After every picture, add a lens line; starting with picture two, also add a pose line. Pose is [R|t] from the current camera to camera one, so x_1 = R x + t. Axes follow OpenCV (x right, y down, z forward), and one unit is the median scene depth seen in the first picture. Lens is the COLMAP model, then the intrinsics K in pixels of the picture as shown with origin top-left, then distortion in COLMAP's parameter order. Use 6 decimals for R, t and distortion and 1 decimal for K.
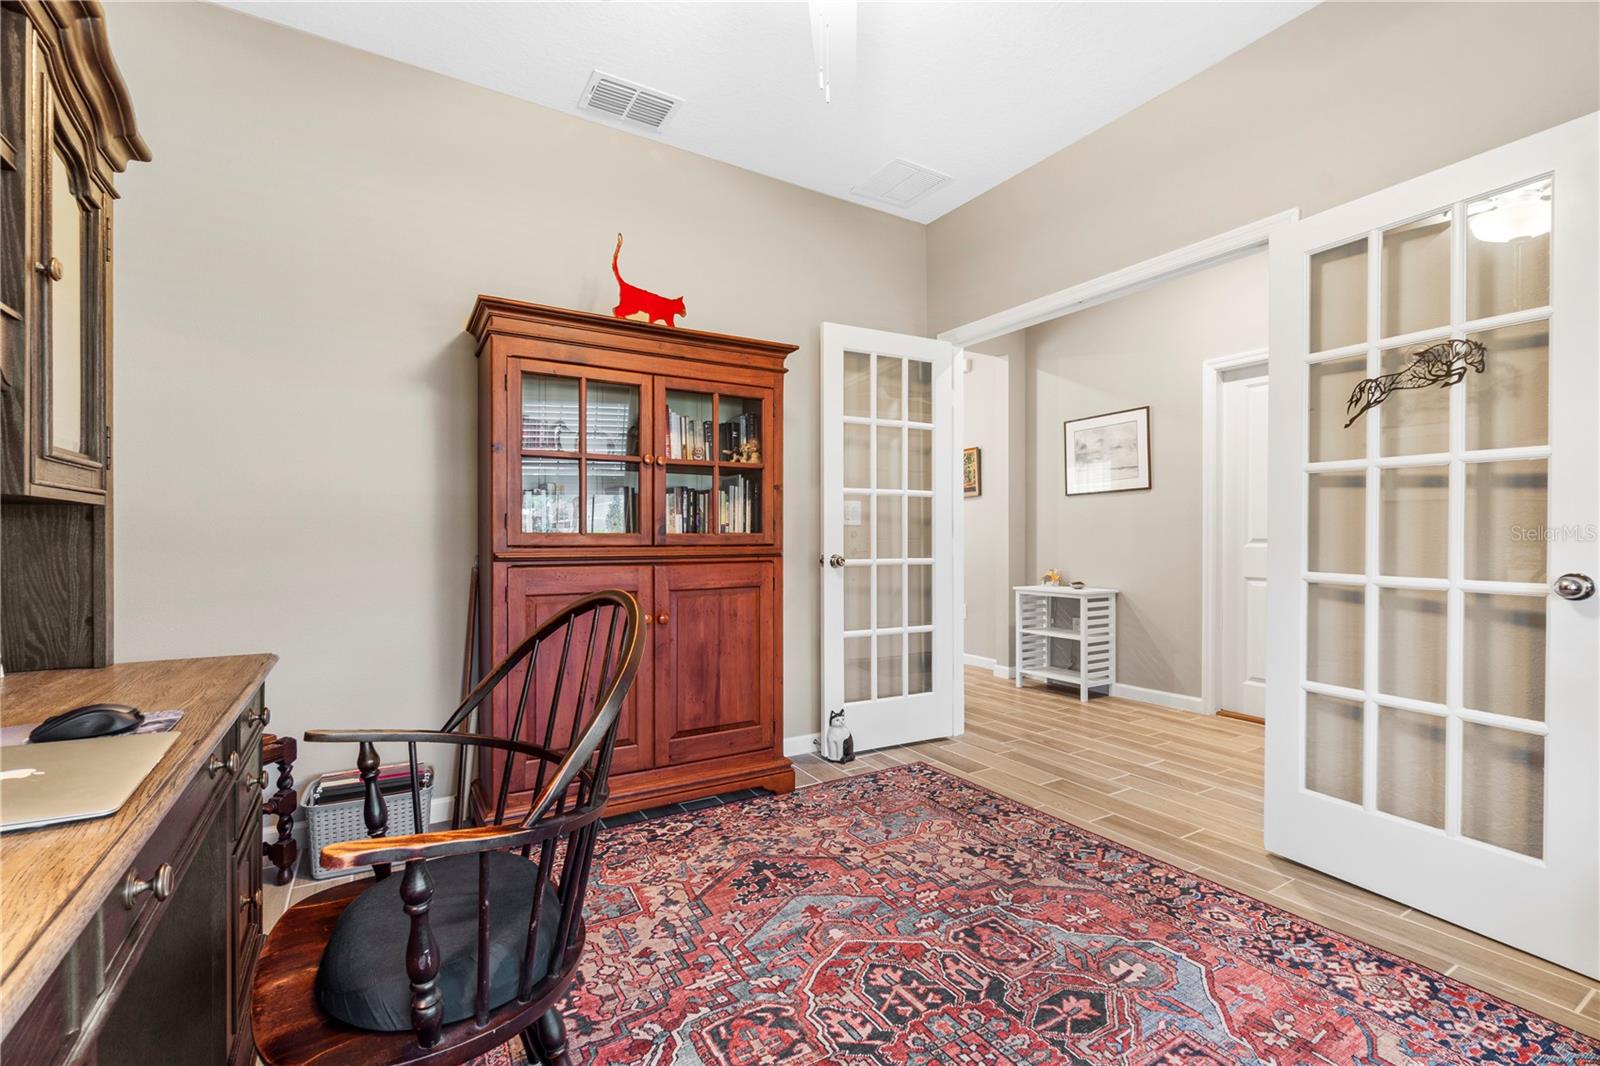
lens RADIAL K [[695.3, 0, 789.6], [0, 695.3, 533.8], [0, 0, 1]] dist [-0.001348, 0.000239]
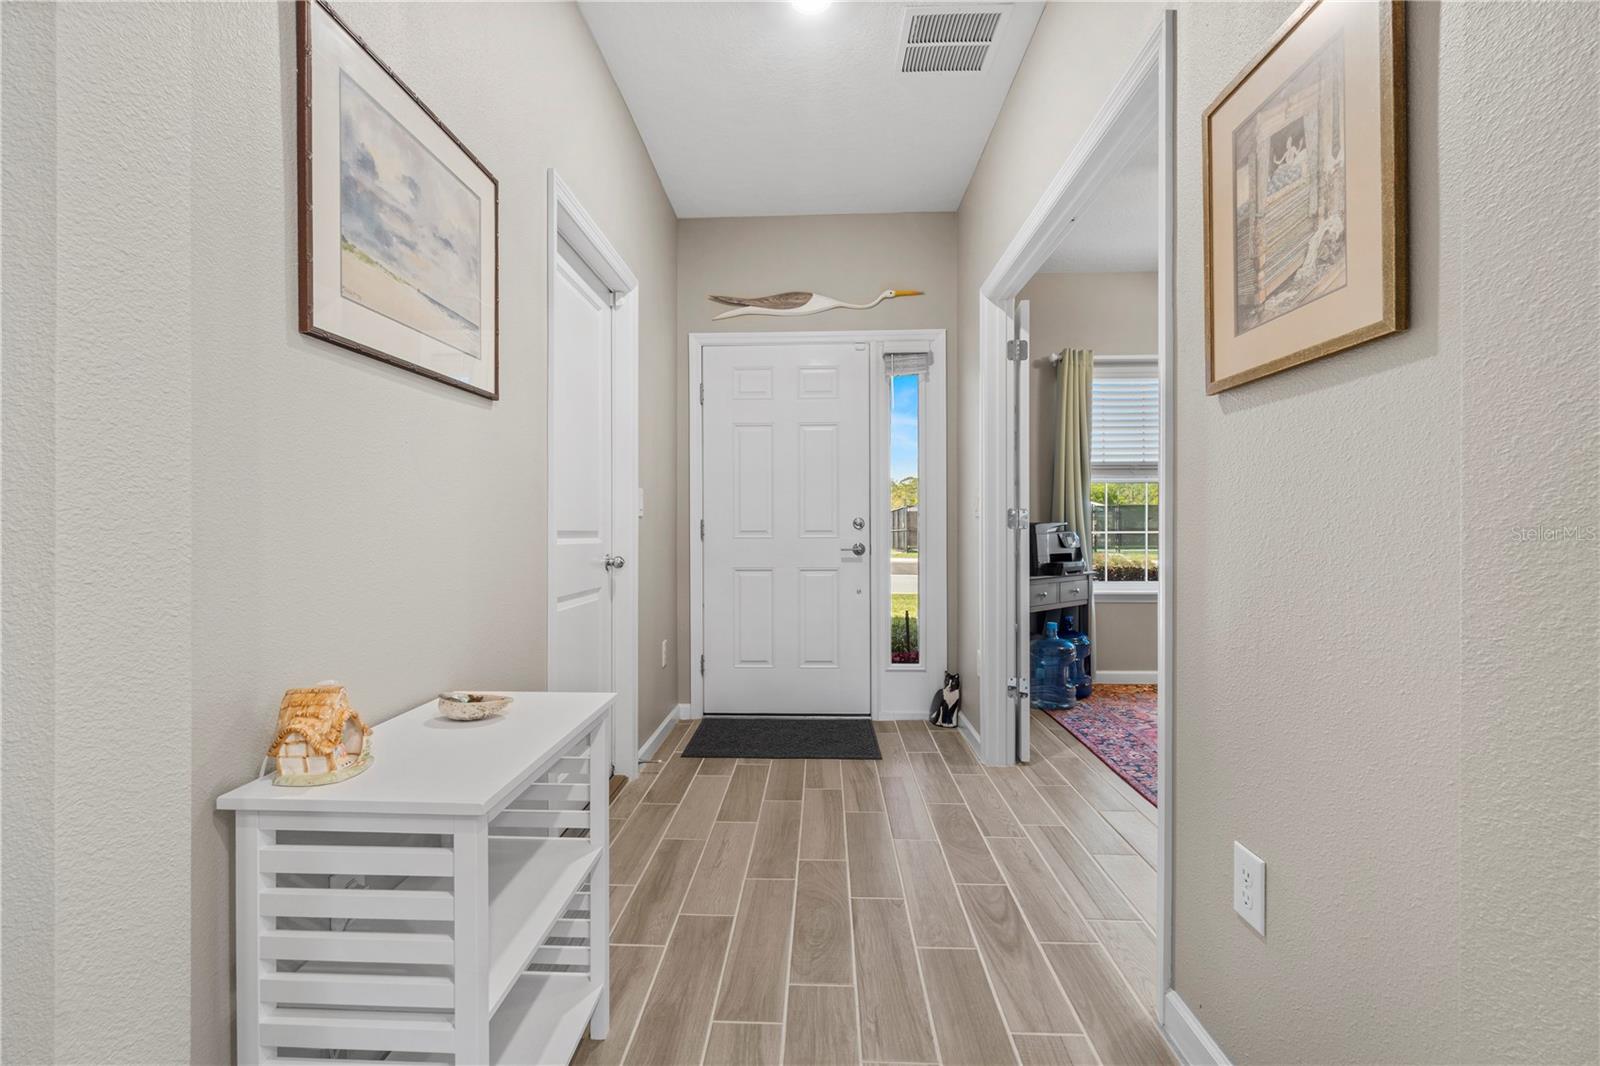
lens RADIAL K [[695.3, 0, 789.6], [0, 695.3, 533.8], [0, 0, 1]] dist [-0.001348, 0.000239]
pose [[-0.836469, -0.000824, 0.548013, 0.393426], [-0.001693, 0.999998, -0.001081, 0.025021], [-0.548011, -0.001832, -0.836469, 2.737366]]
